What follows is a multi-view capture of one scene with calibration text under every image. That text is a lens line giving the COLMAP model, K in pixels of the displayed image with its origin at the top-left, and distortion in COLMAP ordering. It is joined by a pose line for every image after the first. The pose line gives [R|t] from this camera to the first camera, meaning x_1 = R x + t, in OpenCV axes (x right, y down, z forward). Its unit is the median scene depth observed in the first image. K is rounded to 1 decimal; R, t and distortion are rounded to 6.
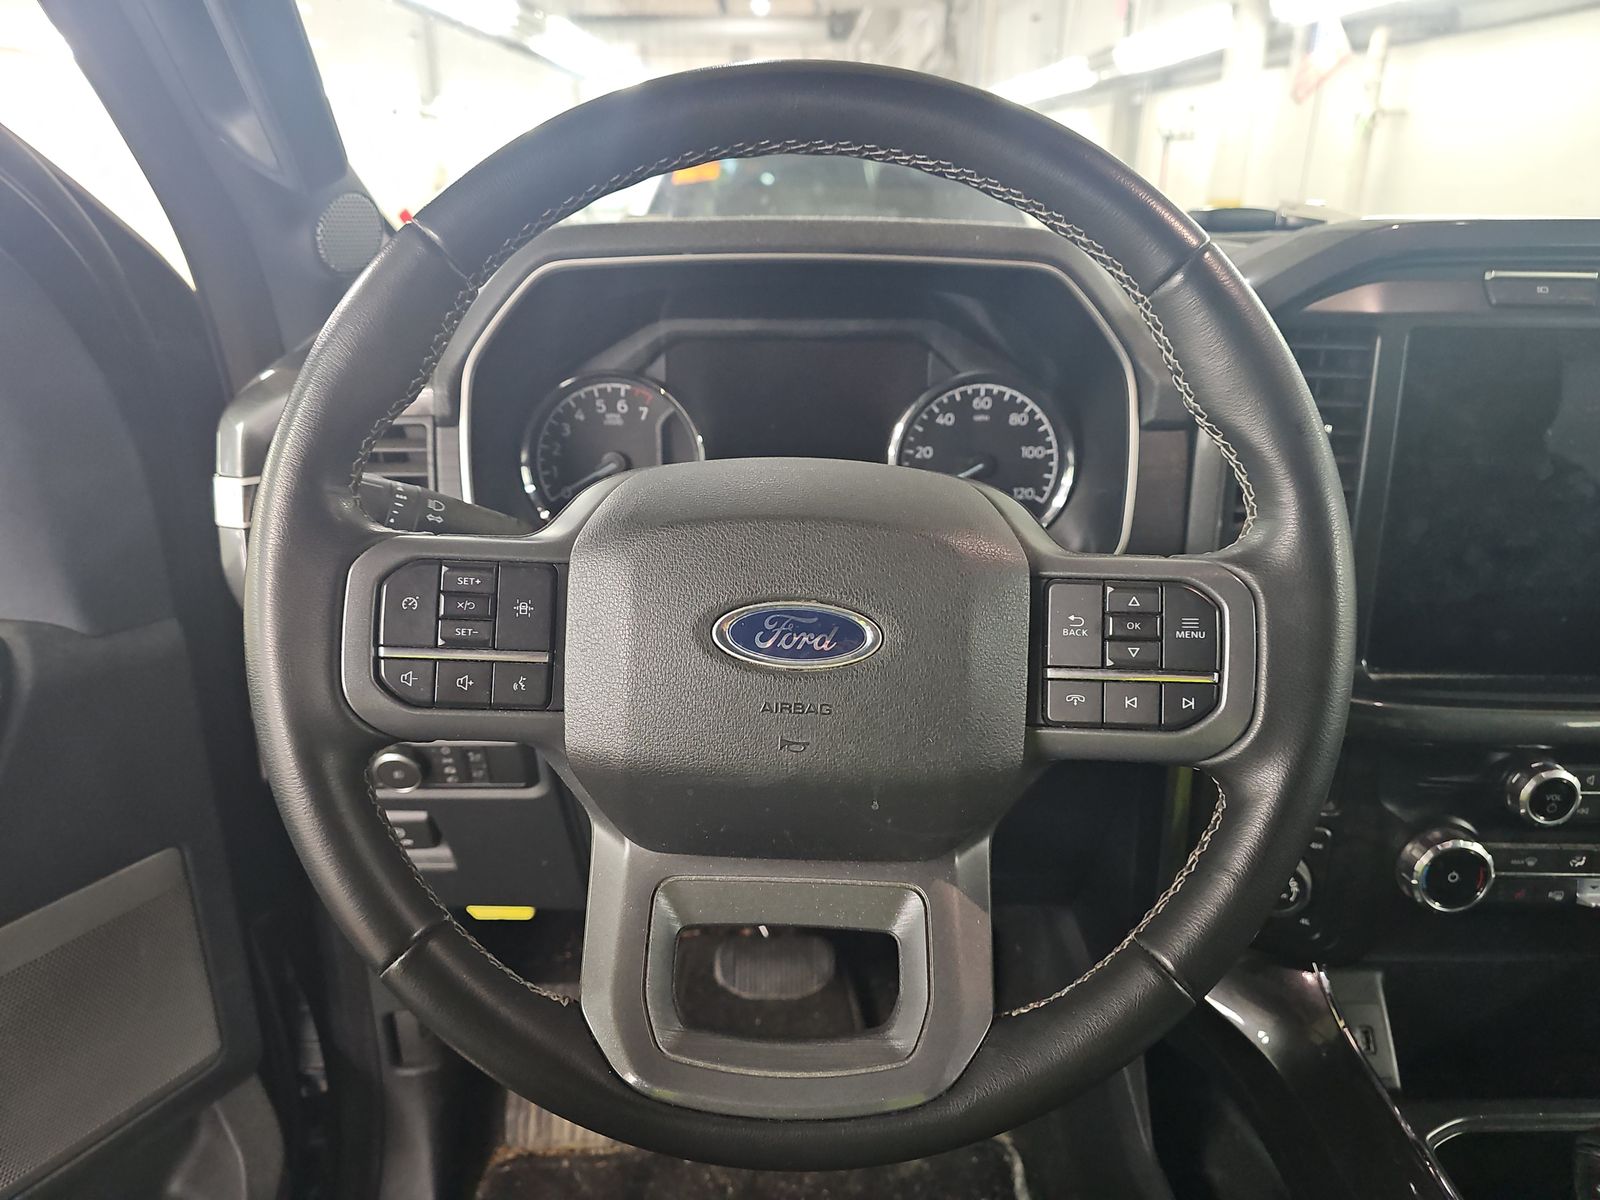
lens RADIAL K [[1073.2, 0, 803.9], [0, 1073.2, 610.1], [0, 0, 1]] dist [0.028498, -0.028407]
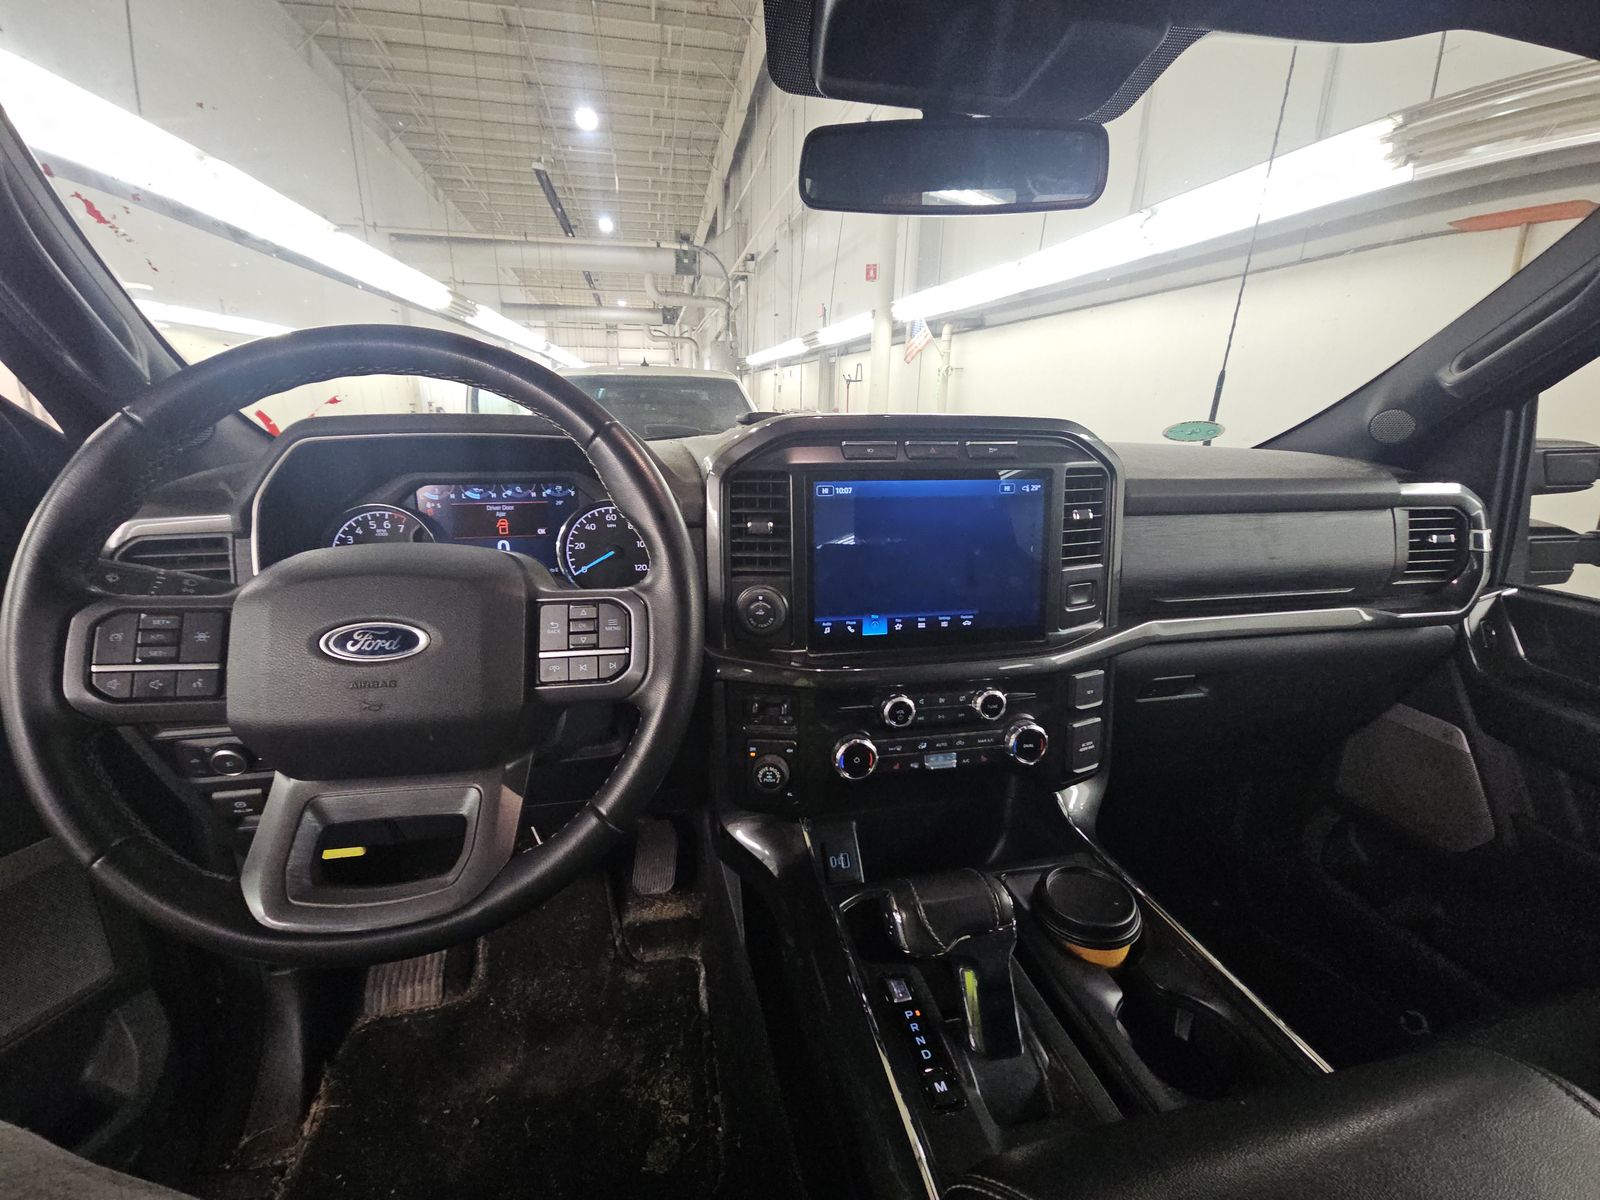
lens RADIAL K [[649.2, 0, 800.0], [0, 649.2, 600.0], [0, 0, 1]] dist [0.000634, 0.000049]
pose [[0.980800, -0.049783, 0.188554, 0.262998], [0.065795, 0.994650, -0.079635, 0.047446], [-0.183581, 0.090512, 0.978829, -0.084285]]
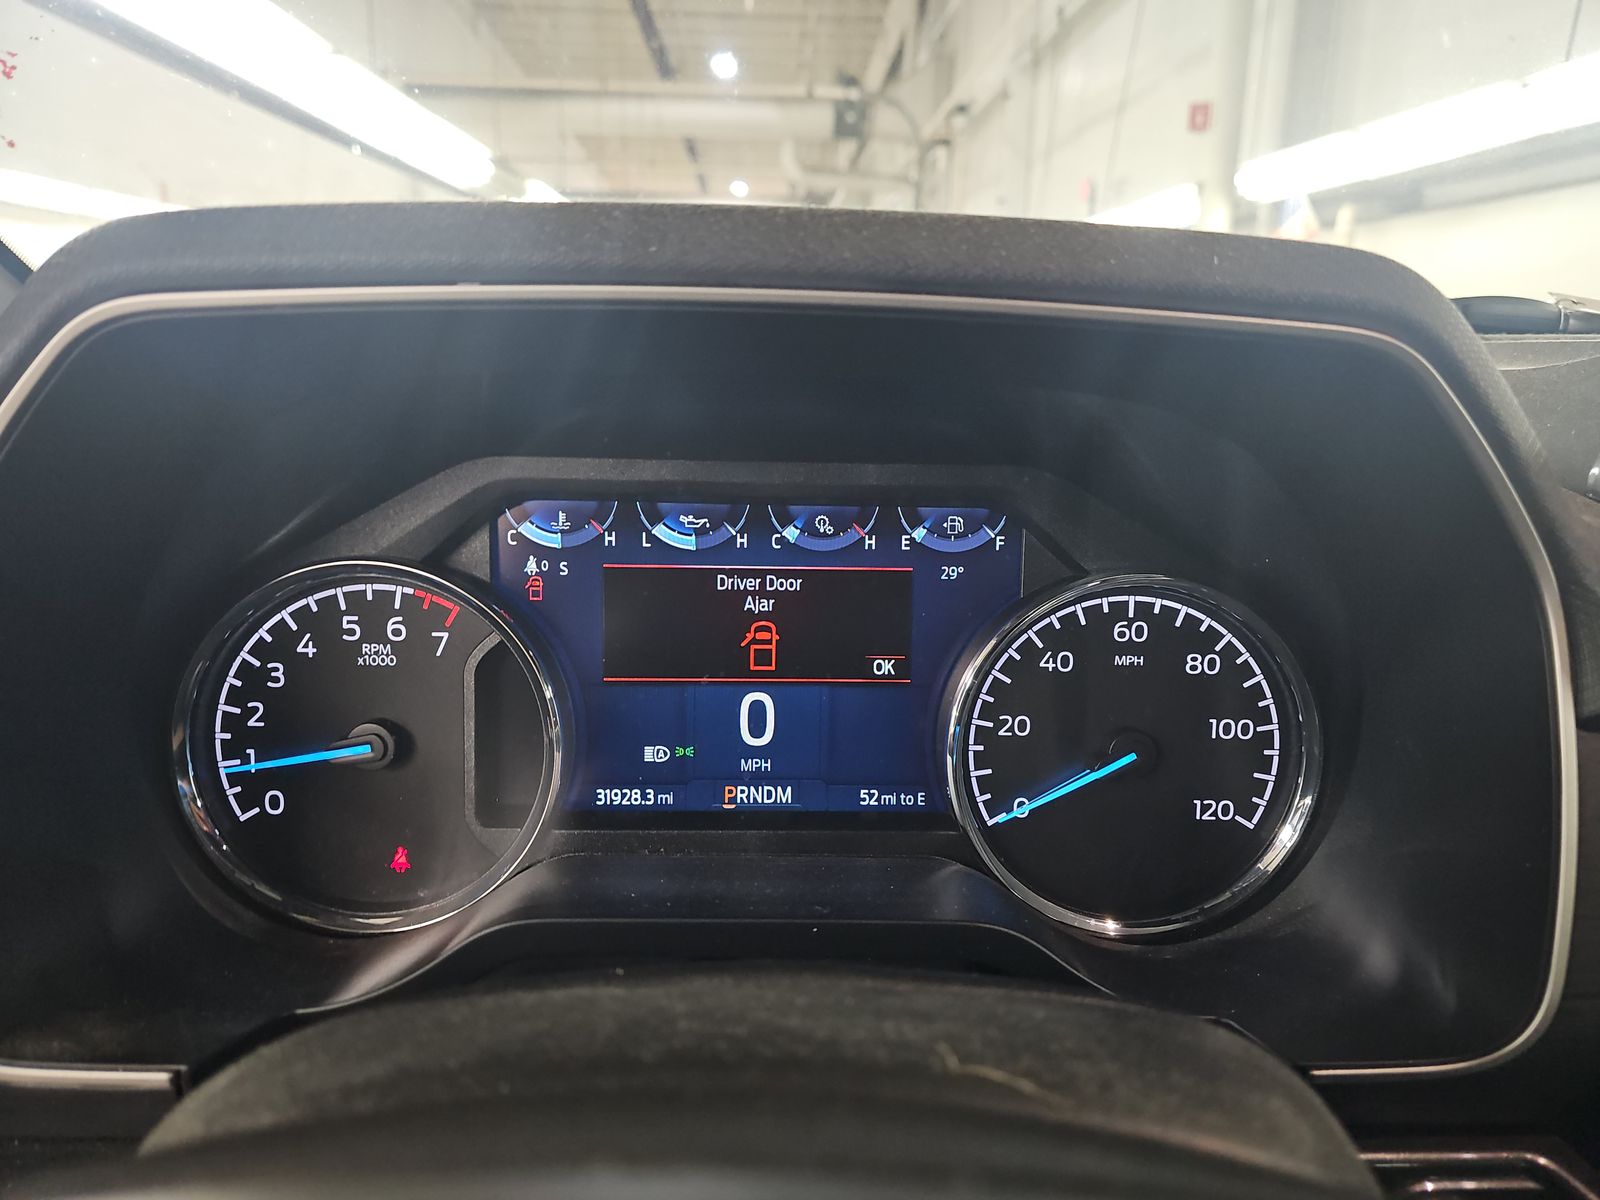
lens RADIAL K [[1043.3, 0, 826.7], [0, 1043.3, 595.8], [0, 0, 1]] dist [0.004249, 0.000062]
pose [[0.998740, 0.011085, 0.048943, 0.001847], [-0.003725, 0.988982, -0.147989, -0.137032], [-0.050044, 0.147620, 0.987777, 0.529255]]
